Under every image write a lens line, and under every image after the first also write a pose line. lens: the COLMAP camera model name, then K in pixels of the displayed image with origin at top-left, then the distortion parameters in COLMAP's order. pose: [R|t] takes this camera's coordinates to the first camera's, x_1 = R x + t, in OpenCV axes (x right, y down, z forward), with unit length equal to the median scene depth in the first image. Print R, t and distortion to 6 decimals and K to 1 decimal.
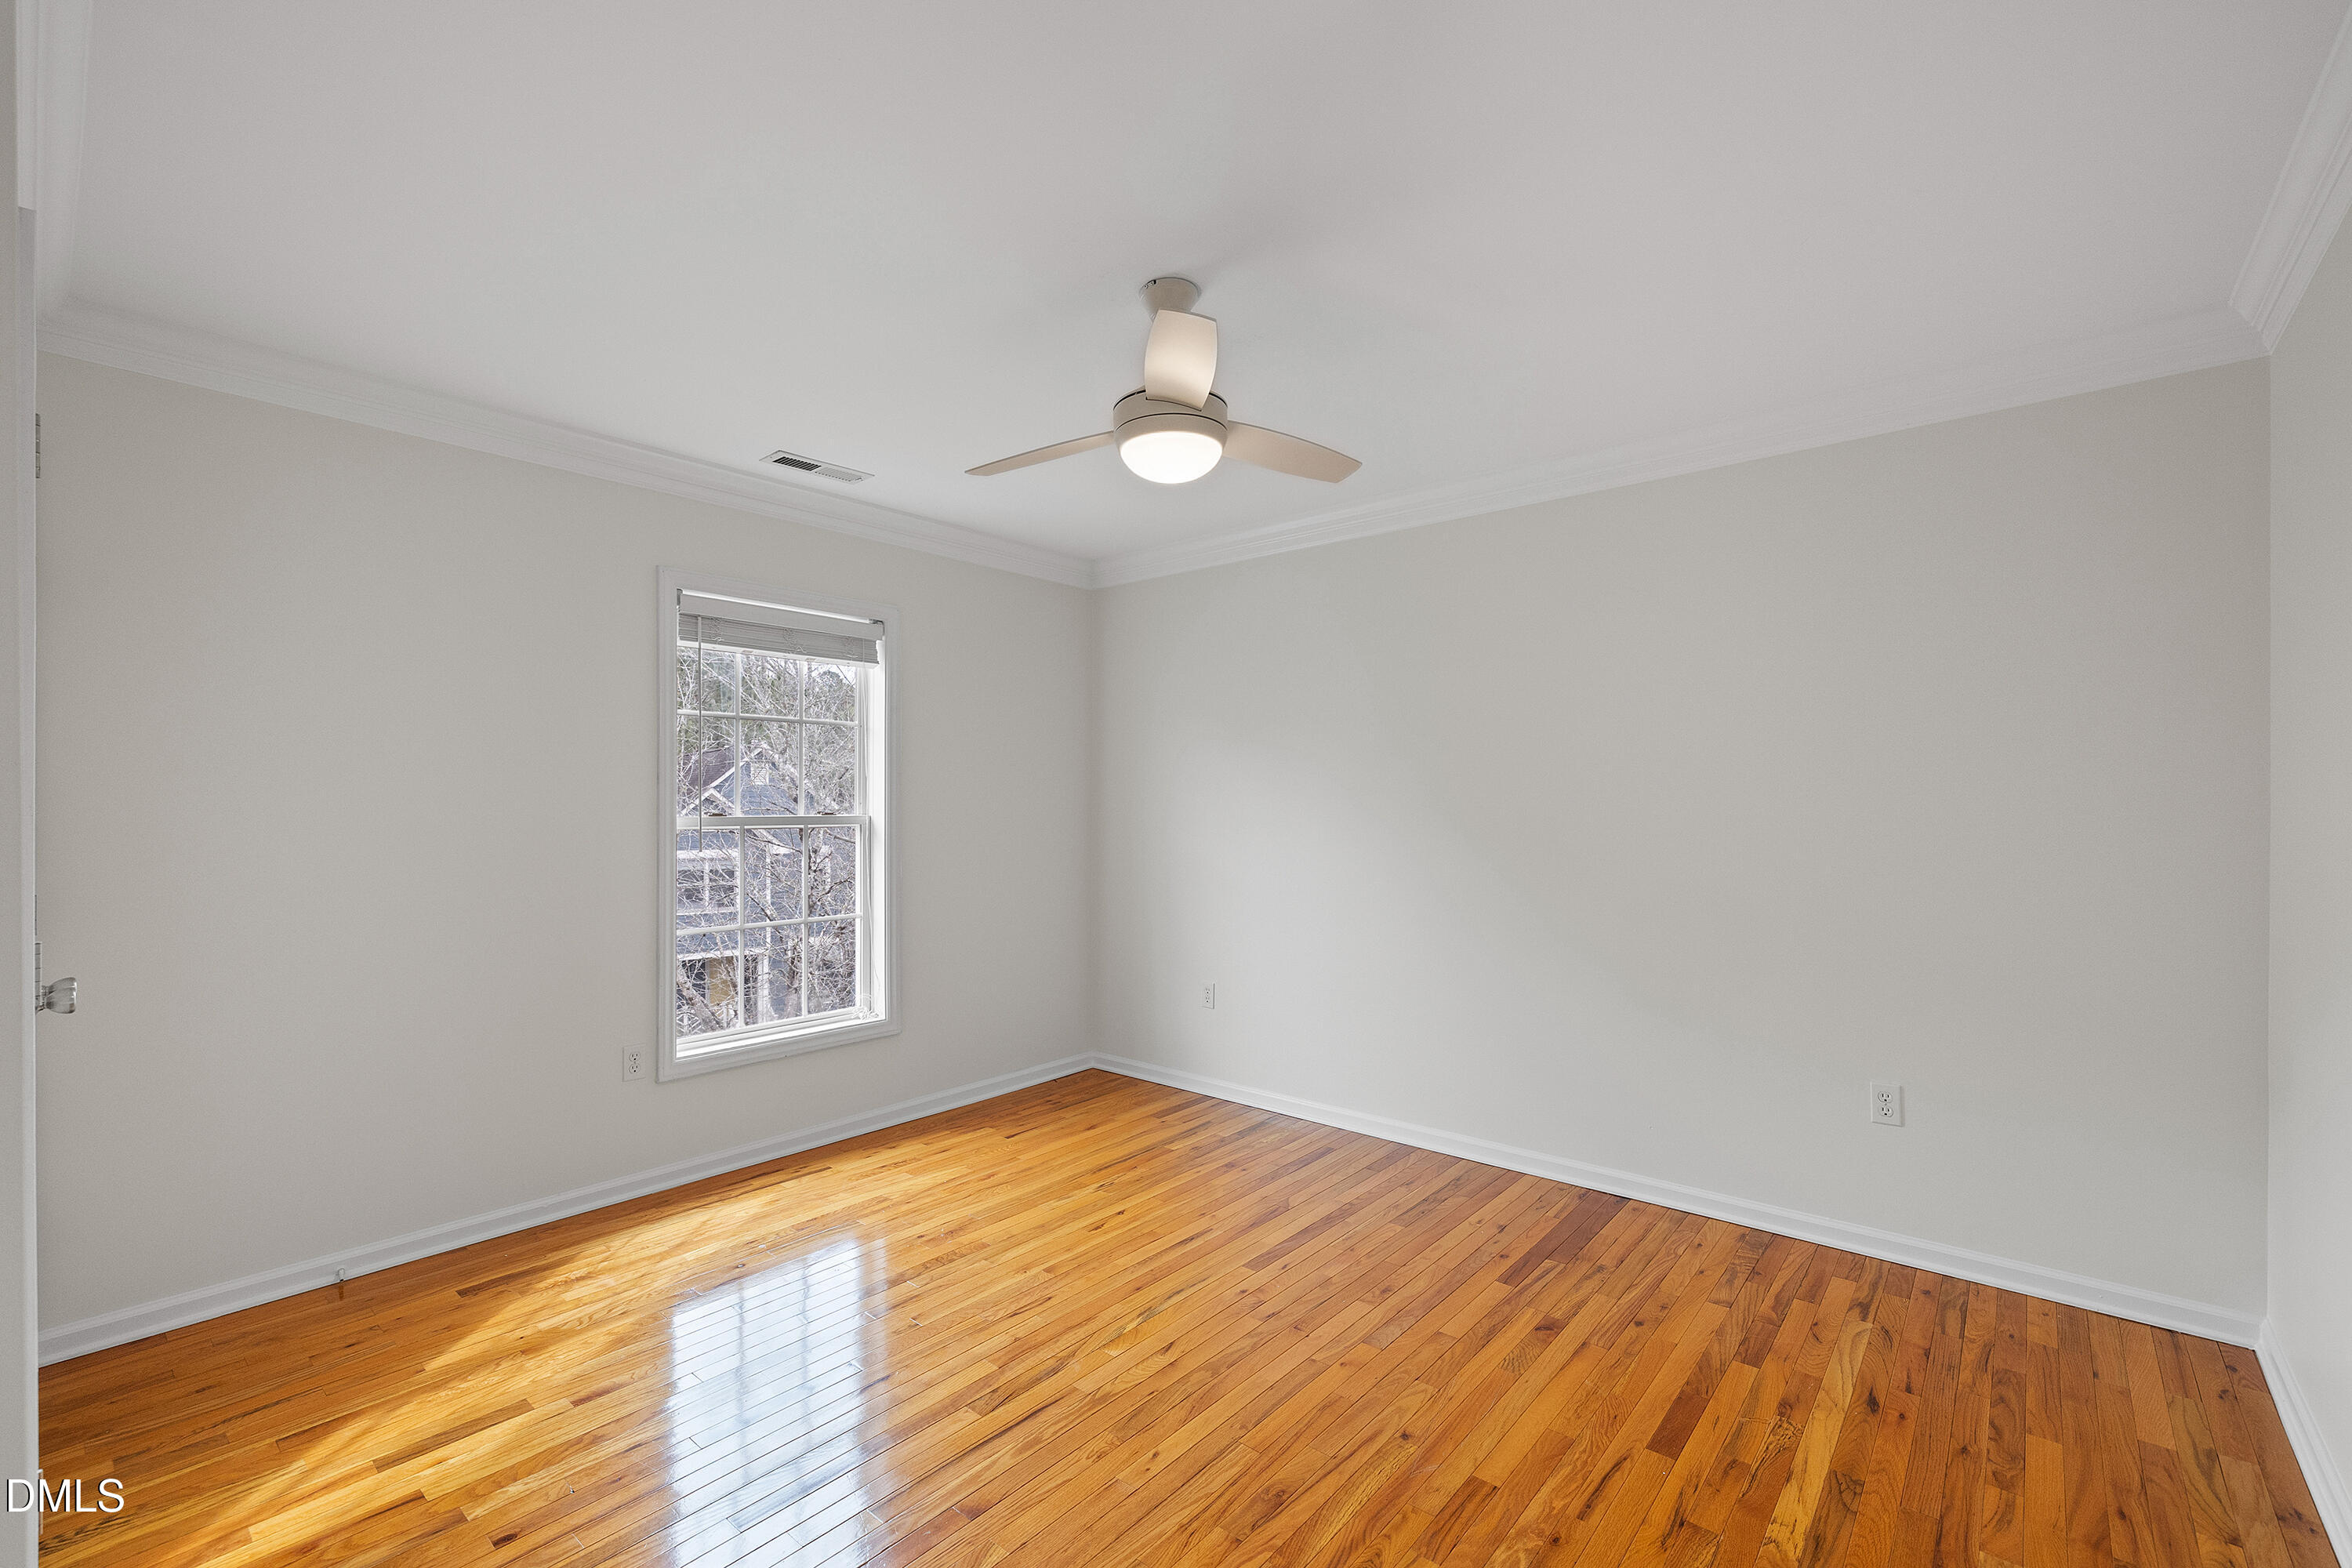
lens RADIAL K [[996.0, 0, 1179.0], [0, 996.0, 775.0], [0, 0, 1]] dist [0.000242, 0.000104]
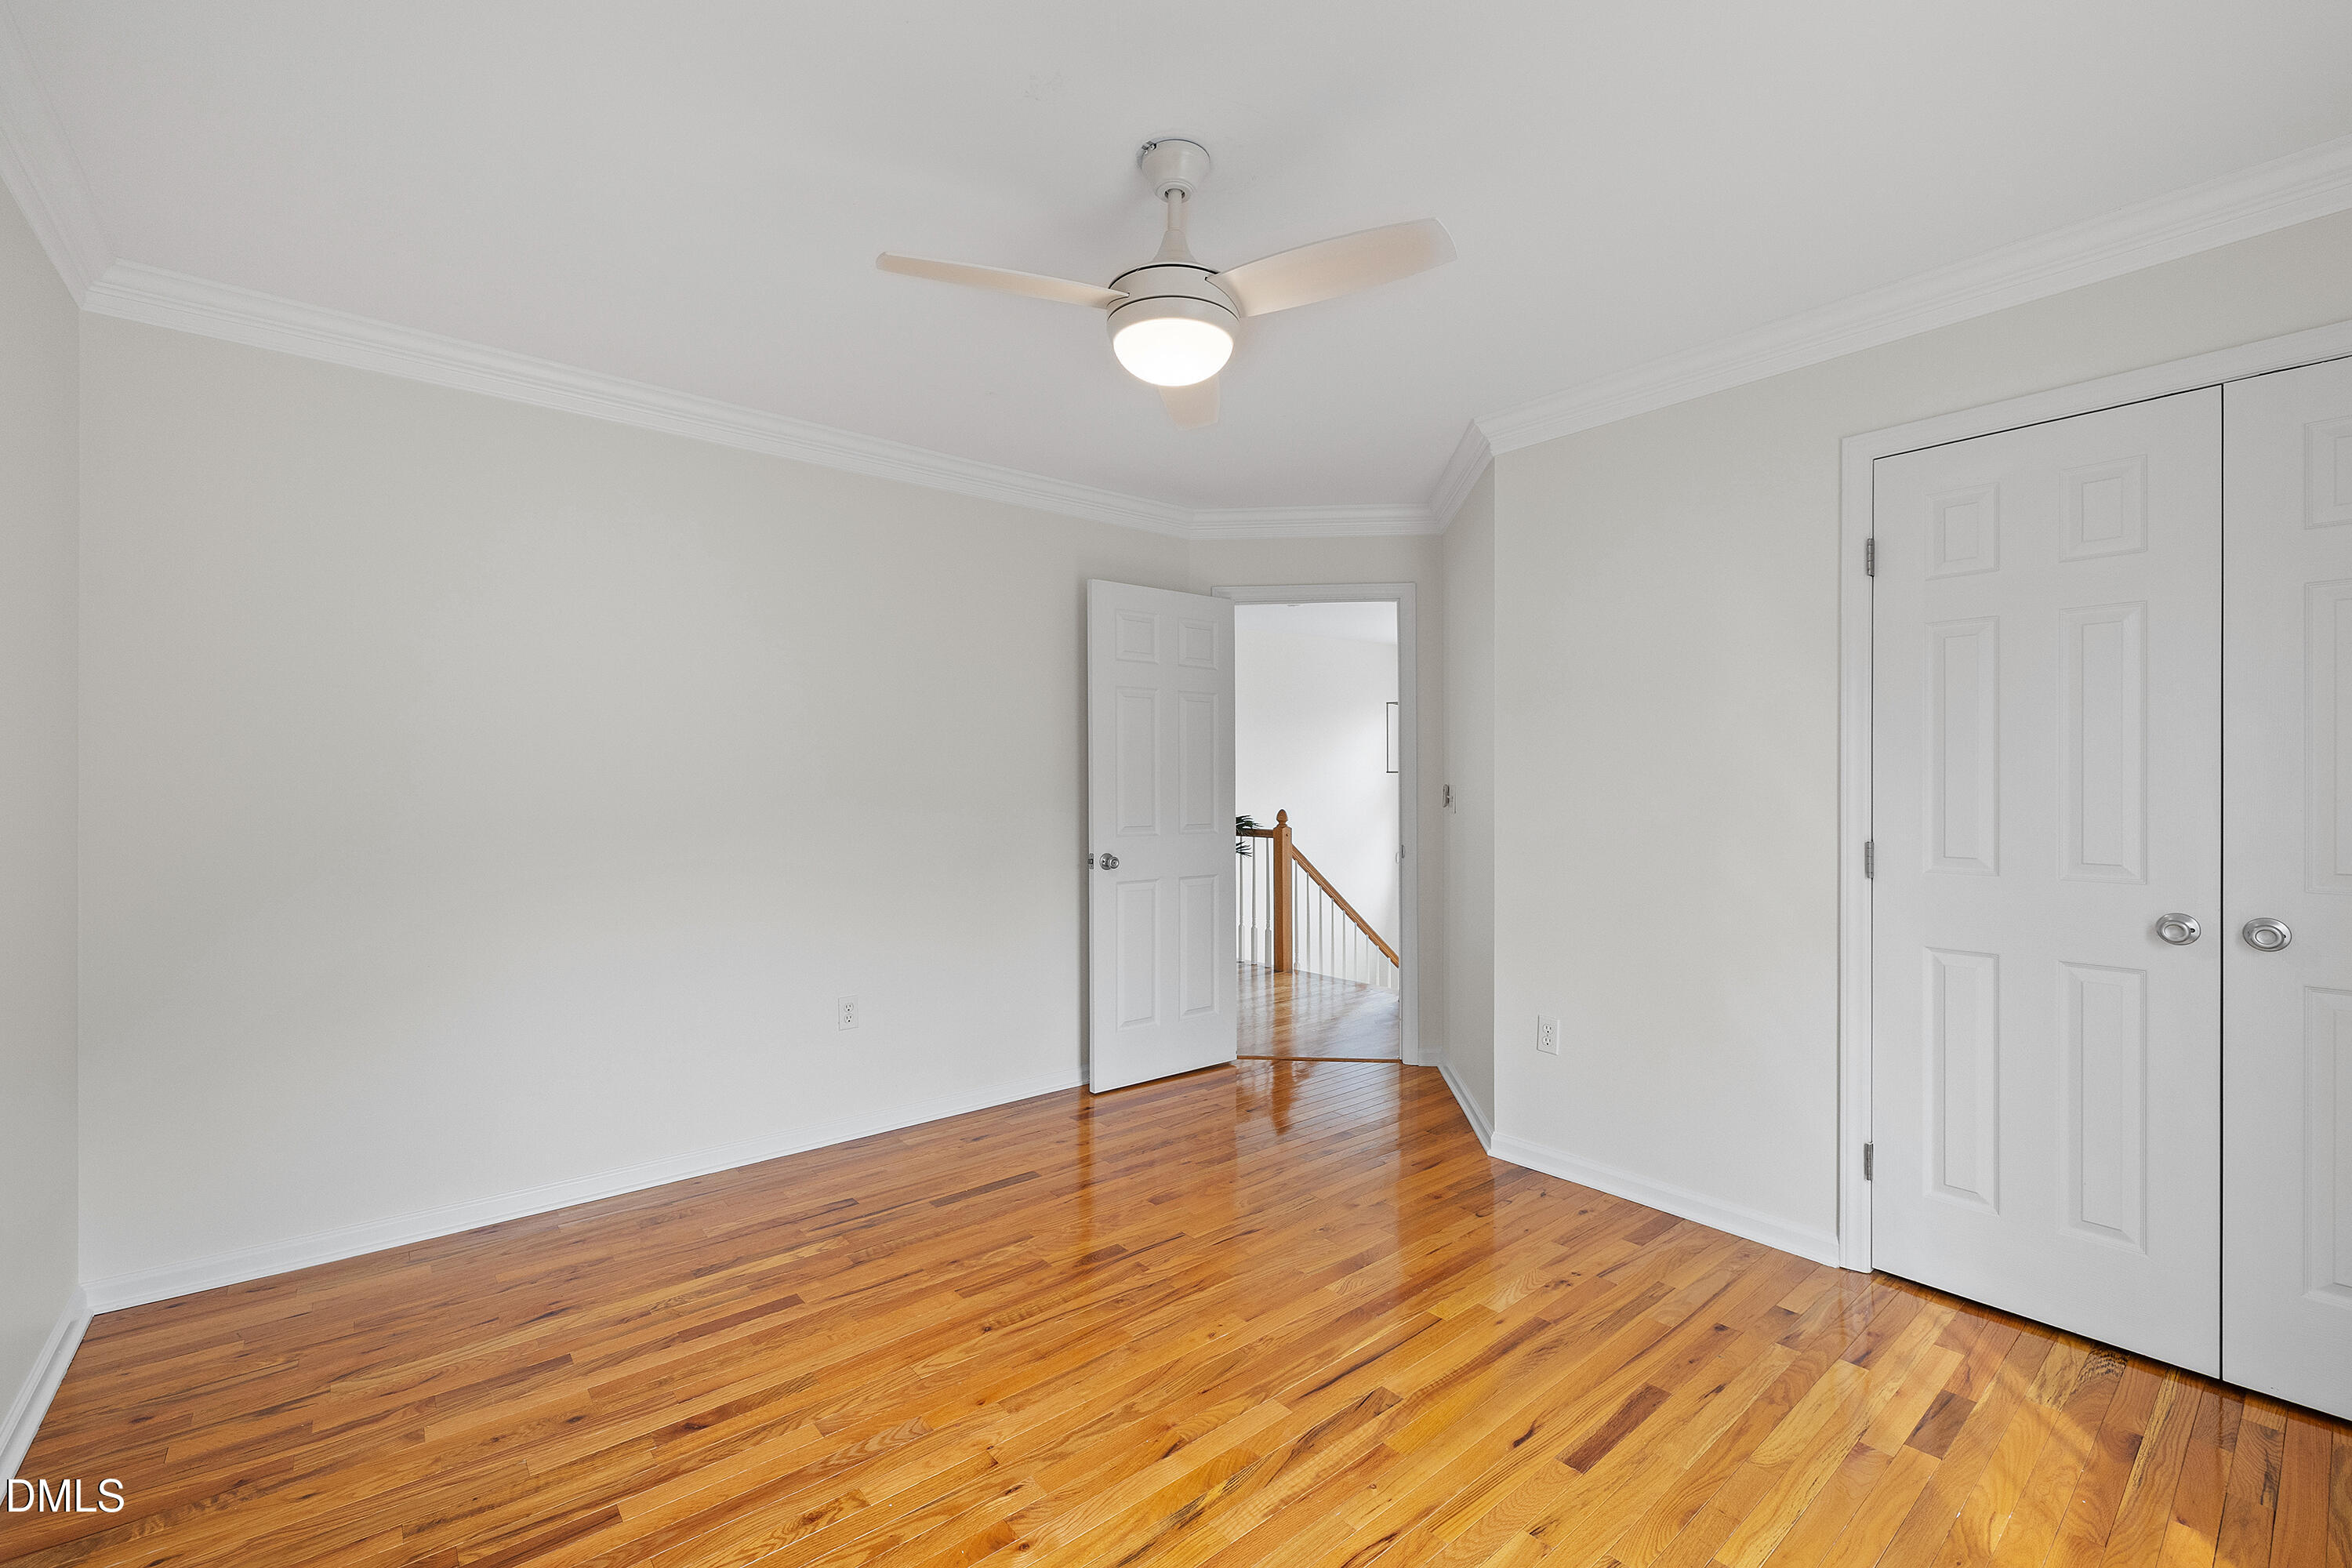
lens RADIAL K [[996.0, 0, 1179.0], [0, 996.0, 775.0], [0, 0, 1]] dist [0.000242, 0.000104]
pose [[-0.985295, 0.003035, 0.170832, -0.168282], [-0.003580, 0.999256, -0.038398, 0.081518], [-0.170822, -0.038445, -0.984552, 1.995195]]
